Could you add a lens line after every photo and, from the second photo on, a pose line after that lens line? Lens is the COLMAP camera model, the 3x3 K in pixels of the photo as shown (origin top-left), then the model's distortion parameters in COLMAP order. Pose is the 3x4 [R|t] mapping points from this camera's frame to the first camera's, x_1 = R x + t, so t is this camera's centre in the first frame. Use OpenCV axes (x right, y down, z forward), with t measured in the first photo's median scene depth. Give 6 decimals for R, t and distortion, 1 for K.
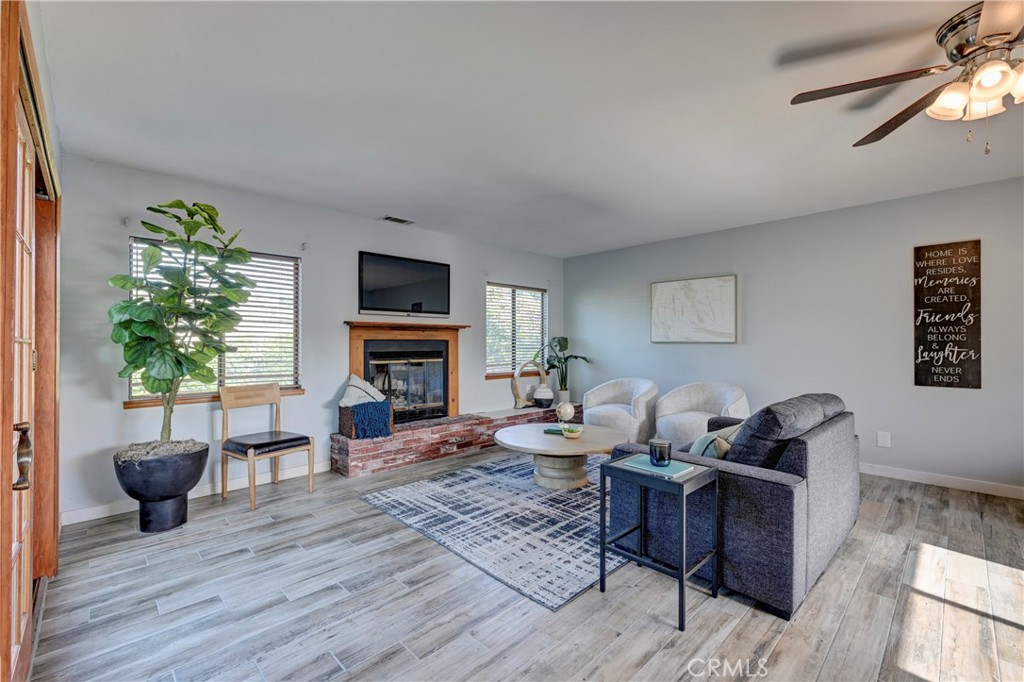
lens RADIAL K [[431.4, 0, 507.3], [0, 431.4, 344.7], [0, 0, 1]] dist [0.000060, -0.000018]
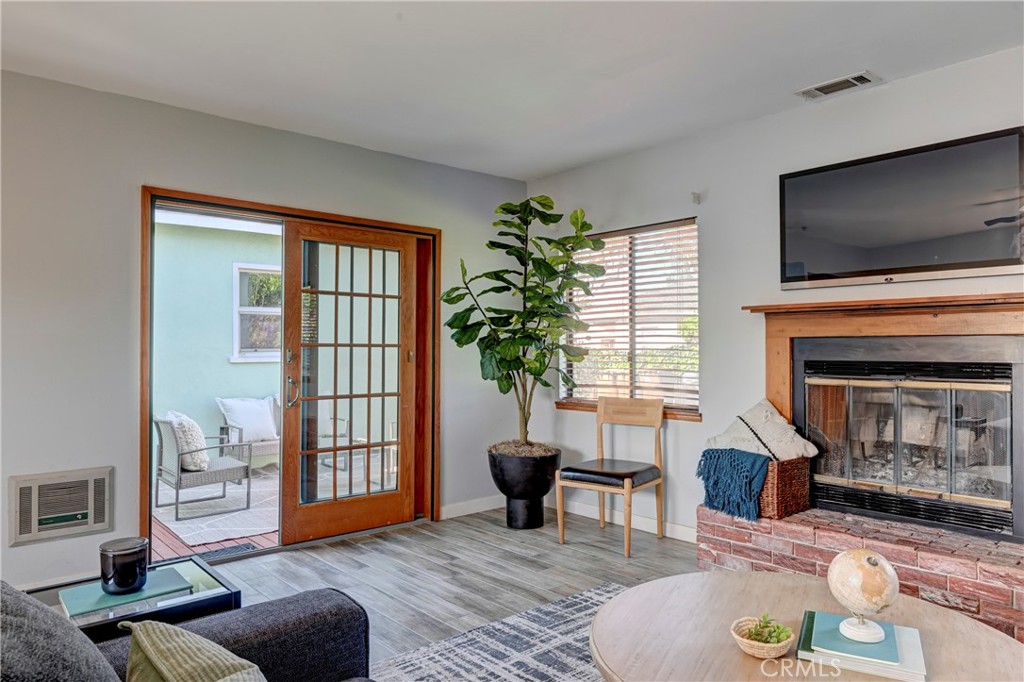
lens RADIAL K [[675.7, 0, 509.1], [0, 675.7, 342.2], [0, 0, 1]] dist [-0.003001, -0.000036]
pose [[-0.047188, 0.001581, -0.998885, 0.639632], [0.005858, 0.999982, 0.001306, -0.010805], [0.998869, -0.005789, -0.047196, 0.839087]]
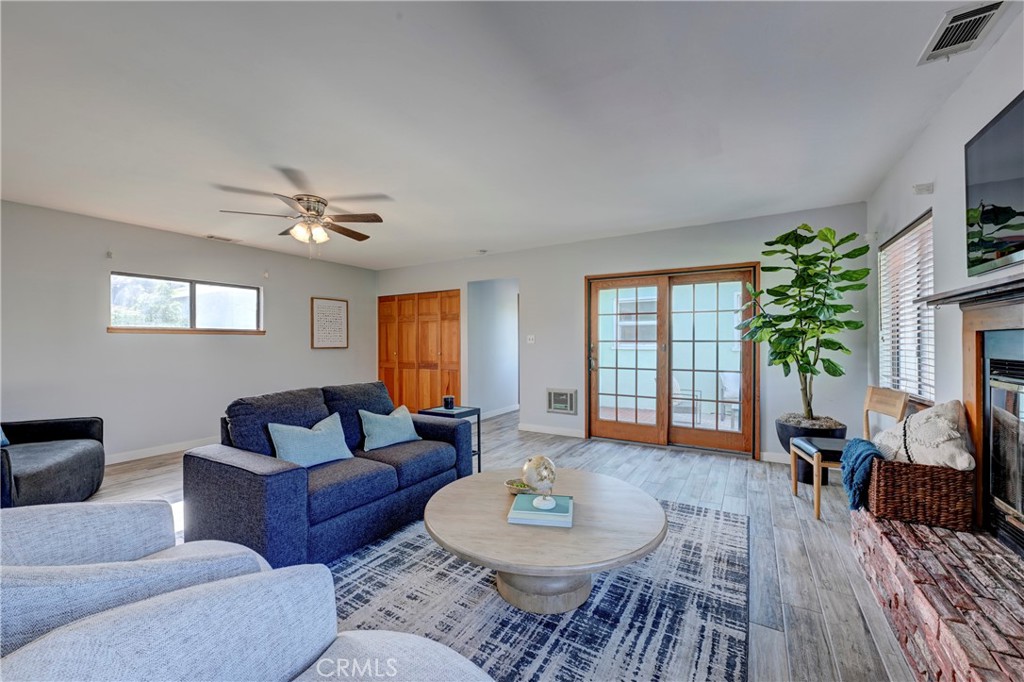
lens RADIAL K [[402.1, 0, 511.9], [0, 402.1, 342.4], [0, 0, 1]] dist [-0.000065, -0.000023]
pose [[-0.964327, 0.012452, -0.264420, 0.314137], [0.013521, 0.999906, -0.002226, -0.006668], [0.264368, -0.005721, -0.964405, 1.563567]]
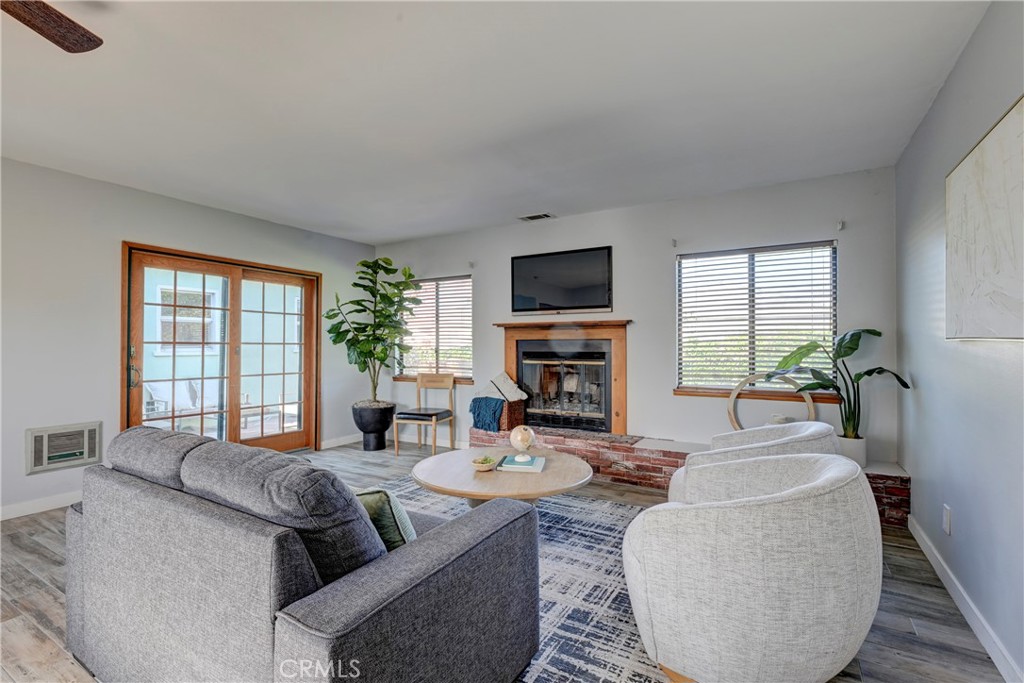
lens RADIAL K [[471.3, 0, 510.4], [0, 471.3, 344.1], [0, 0, 1]] dist [-0.002201, 0.000196]
pose [[0.269993, 0.006447, -0.962841, 0.949083], [0.001966, 0.999972, 0.007247, -0.011876], [0.962860, -0.003850, 0.269973, 0.820008]]
